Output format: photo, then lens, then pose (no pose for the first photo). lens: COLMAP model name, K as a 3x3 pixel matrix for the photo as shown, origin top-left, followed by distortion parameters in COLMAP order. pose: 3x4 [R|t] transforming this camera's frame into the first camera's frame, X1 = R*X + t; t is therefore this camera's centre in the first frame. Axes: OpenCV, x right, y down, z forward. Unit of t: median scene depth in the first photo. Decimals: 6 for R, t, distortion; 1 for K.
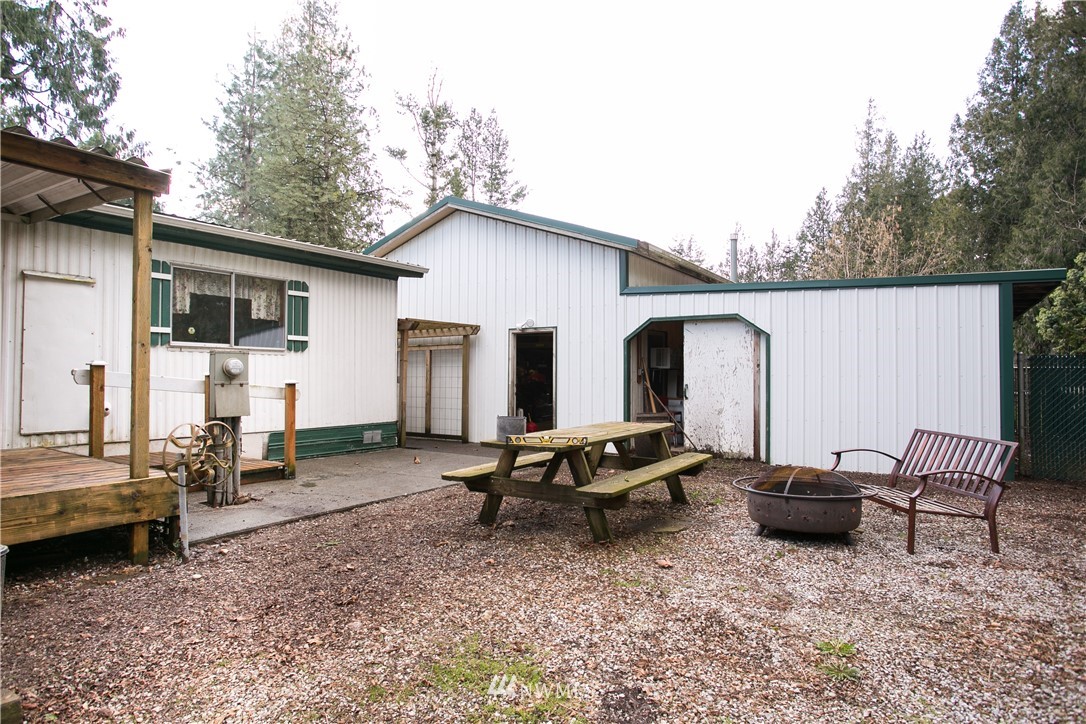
lens RADIAL K [[607.7, 0, 543.0], [0, 607.7, 362.0], [0, 0, 1]] dist [-0.064459, 0.036146]
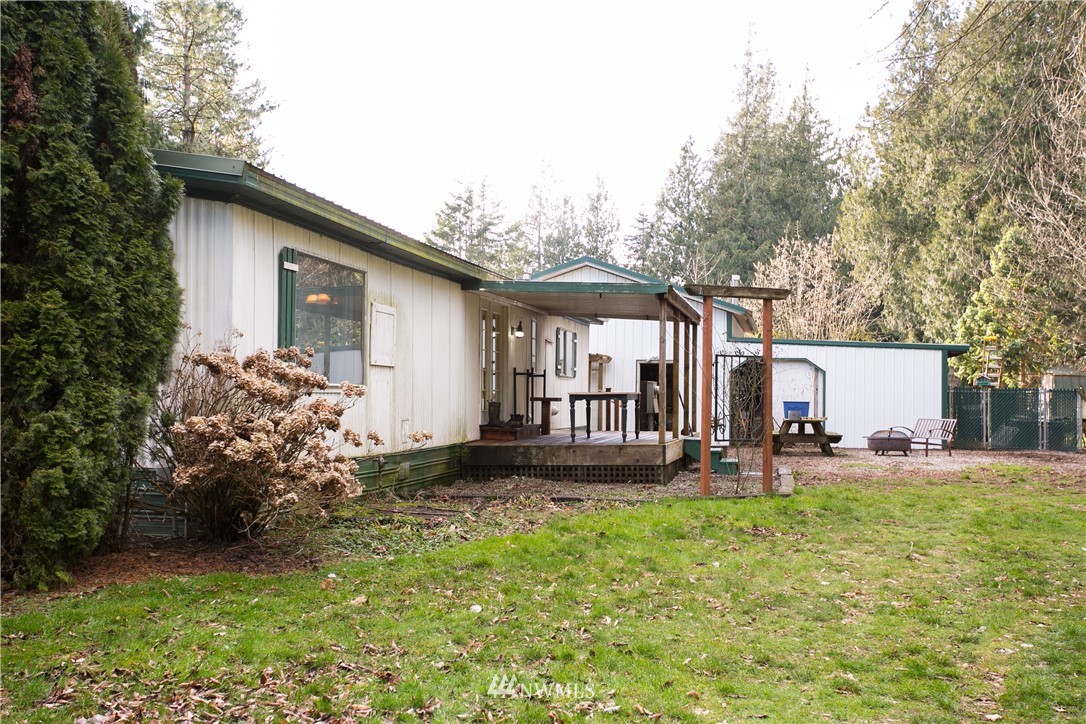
lens RADIAL K [[1164.1, 0, 543.0], [0, 1164.1, 362.0], [0, 0, 1]] dist [0.007929, 0.016371]
pose [[0.927483, 0.016170, 0.373517, -1.287741], [-0.014554, 0.999869, -0.007148, -0.028610], [-0.373583, 0.001194, 0.927596, -1.424205]]
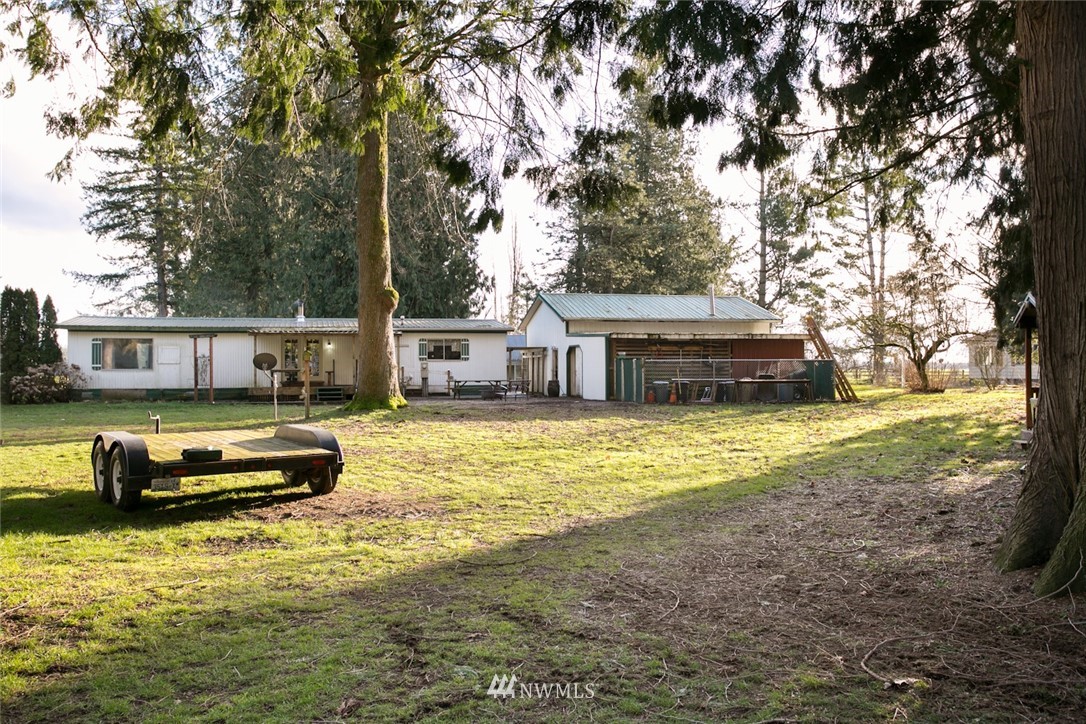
lens RADIAL K [[893.4, 0, 543.0], [0, 893.4, 362.0], [0, 0, 1]] dist [-0.002718, -0.000013]
pose [[0.736809, -0.012928, -0.675977, 2.429229], [0.022901, 0.999721, 0.005843, -0.023441], [0.675713, -0.019785, 0.736899, -1.730137]]
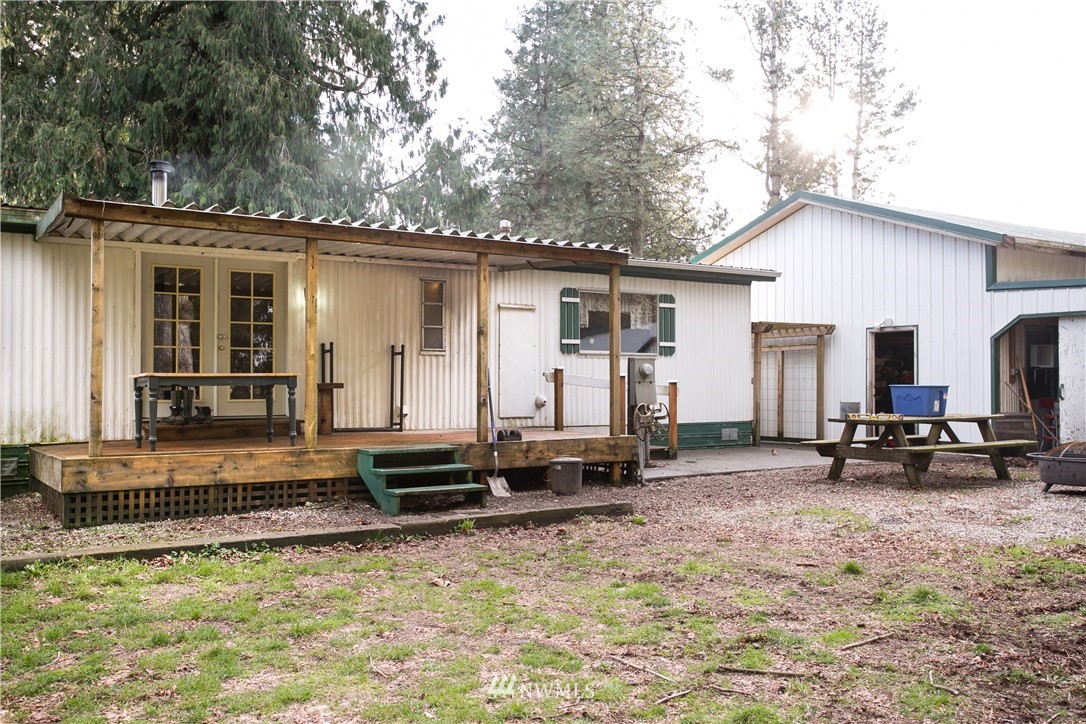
lens RADIAL K [[950.0, 0, 543.0], [0, 950.0, 362.0], [0, 0, 1]] dist [0.000829, 0.052981]
pose [[0.914744, -0.012368, -0.403844, 0.084776], [0.012402, 0.999920, -0.002532, -0.003396], [0.403843, -0.002693, 0.914824, -0.595048]]
